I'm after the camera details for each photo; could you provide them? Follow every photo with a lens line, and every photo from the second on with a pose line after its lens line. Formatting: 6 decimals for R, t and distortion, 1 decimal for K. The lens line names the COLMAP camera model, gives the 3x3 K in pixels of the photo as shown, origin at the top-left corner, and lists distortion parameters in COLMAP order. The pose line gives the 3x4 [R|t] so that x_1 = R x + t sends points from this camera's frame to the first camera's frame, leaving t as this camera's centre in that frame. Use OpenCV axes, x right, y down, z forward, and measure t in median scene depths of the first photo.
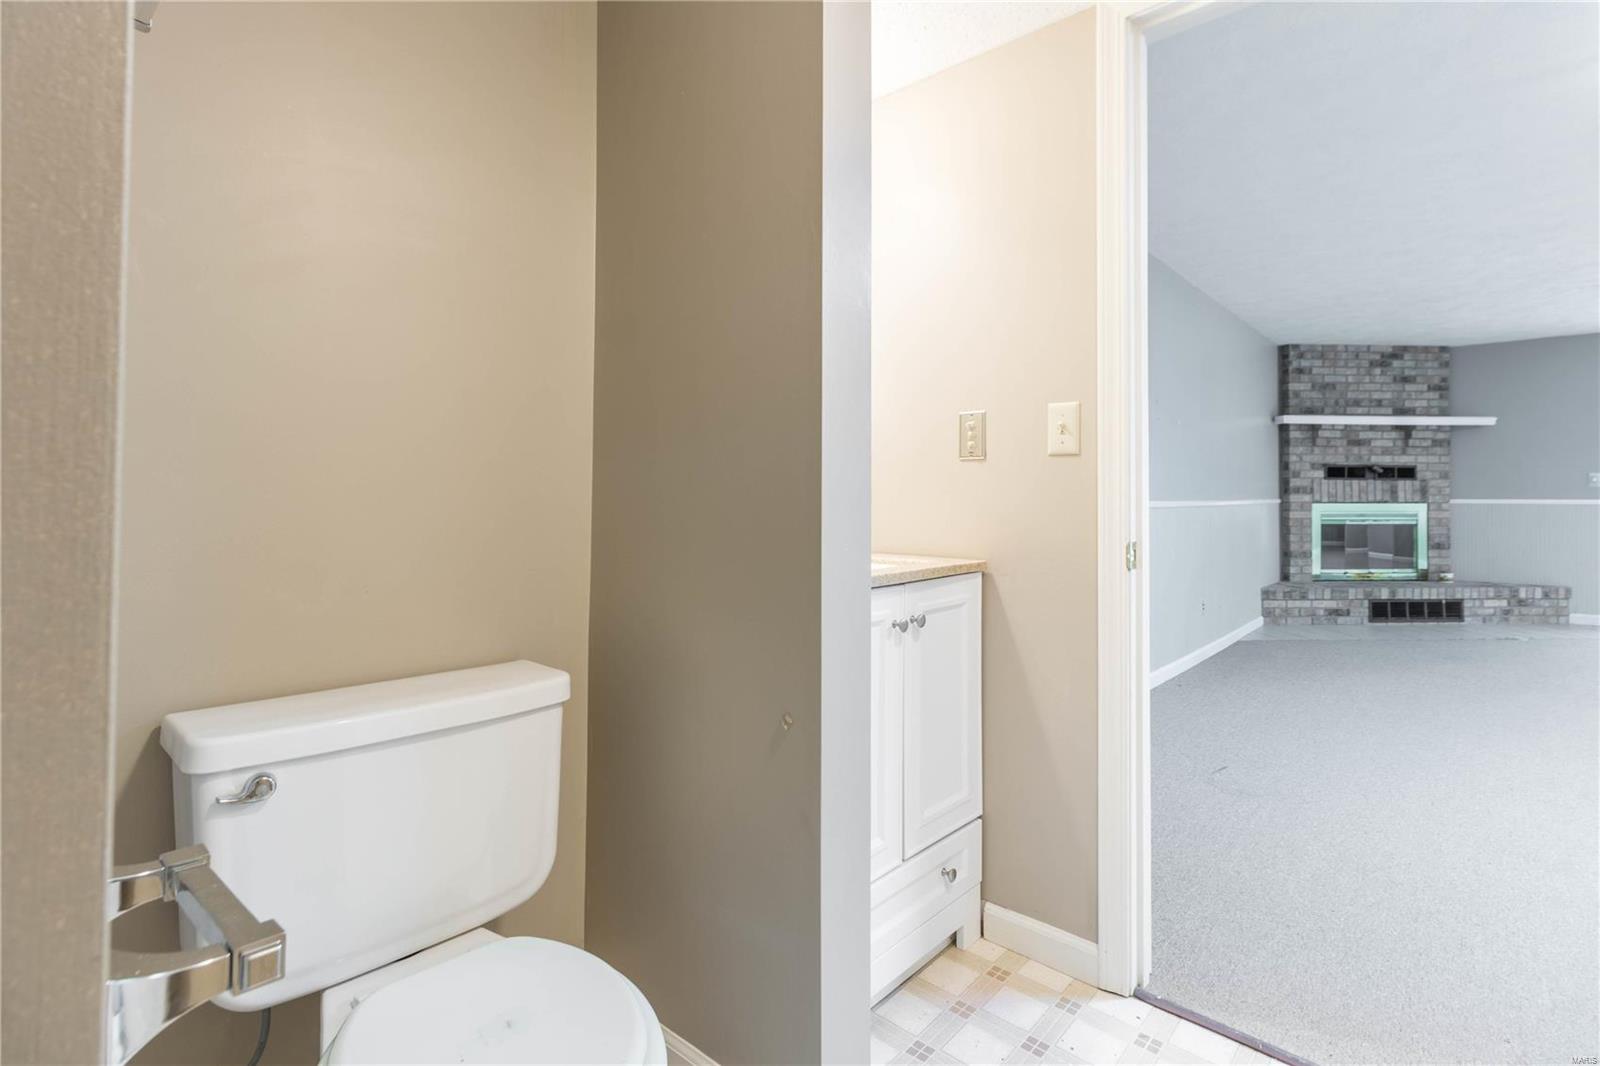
lens RADIAL K [[742.2, 0, 805.5], [0, 742.2, 483.5], [0, 0, 1]] dist [-0.000891, 0.000114]
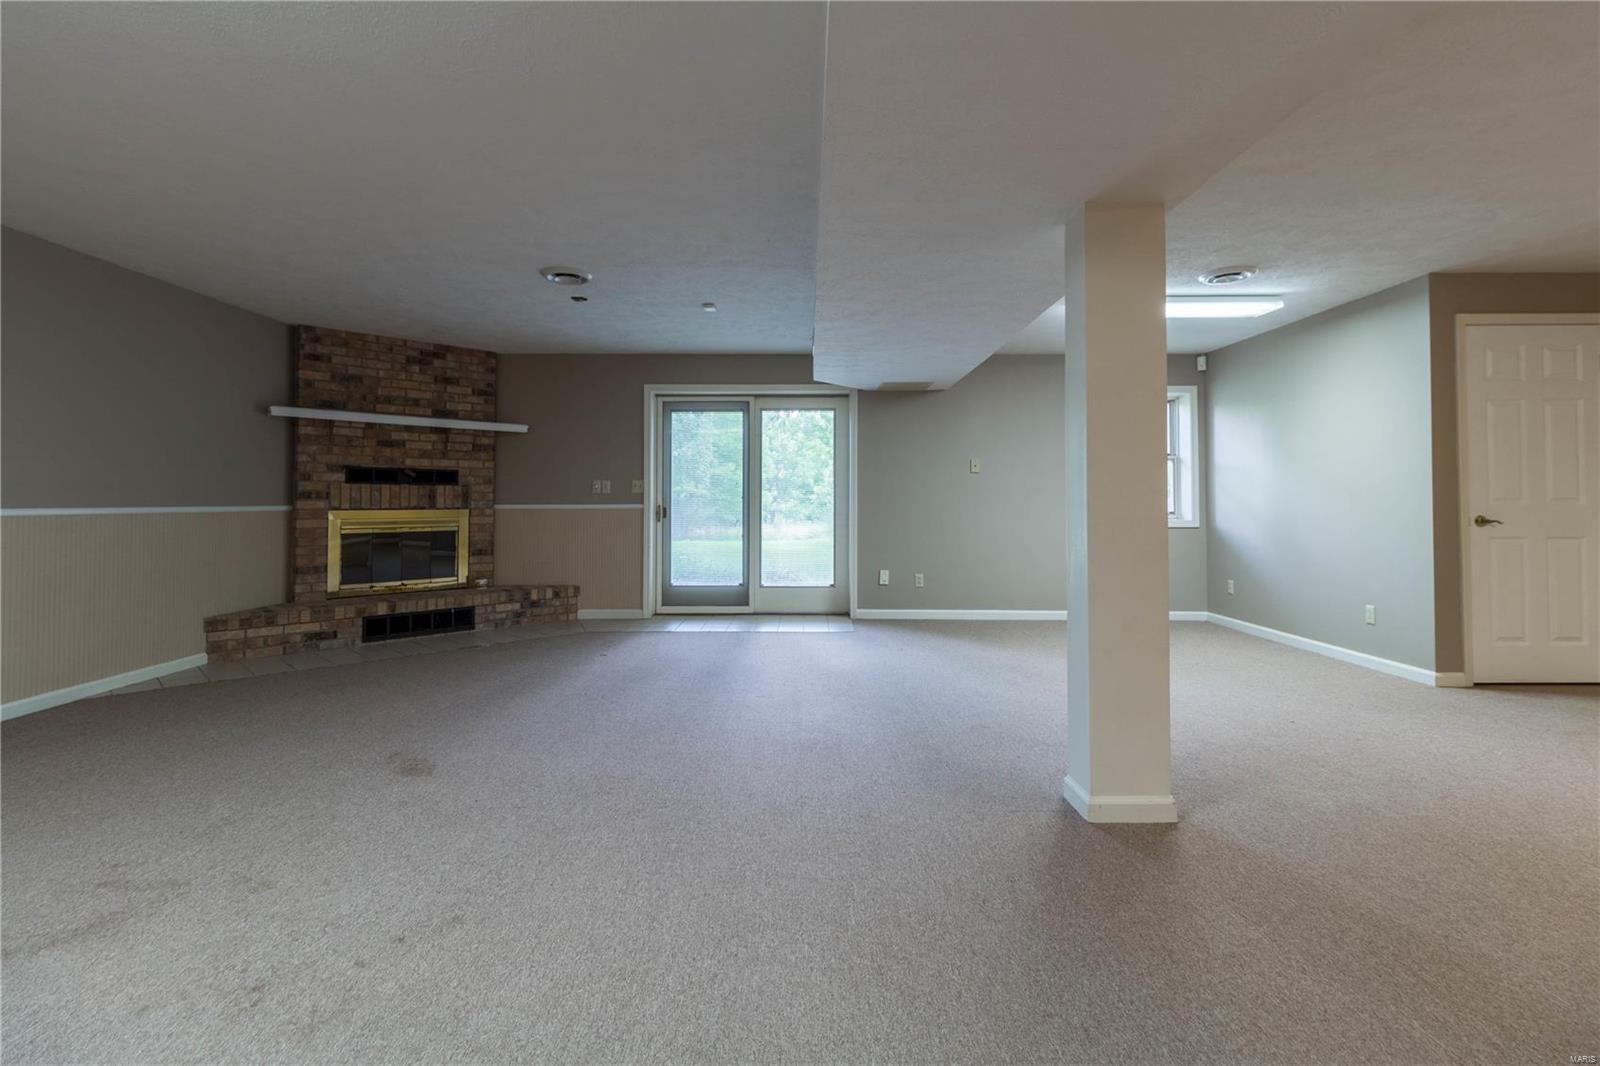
lens RADIAL K [[742.2, 0, 805.5], [0, 742.2, 483.5], [0, 0, 1]] dist [-0.000891, 0.000114]
pose [[0.736994, 0.013521, 0.675764, 0.504948], [-0.008277, 0.999905, -0.010979, 0.000011], [-0.675849, 0.002498, 0.737036, -0.023272]]
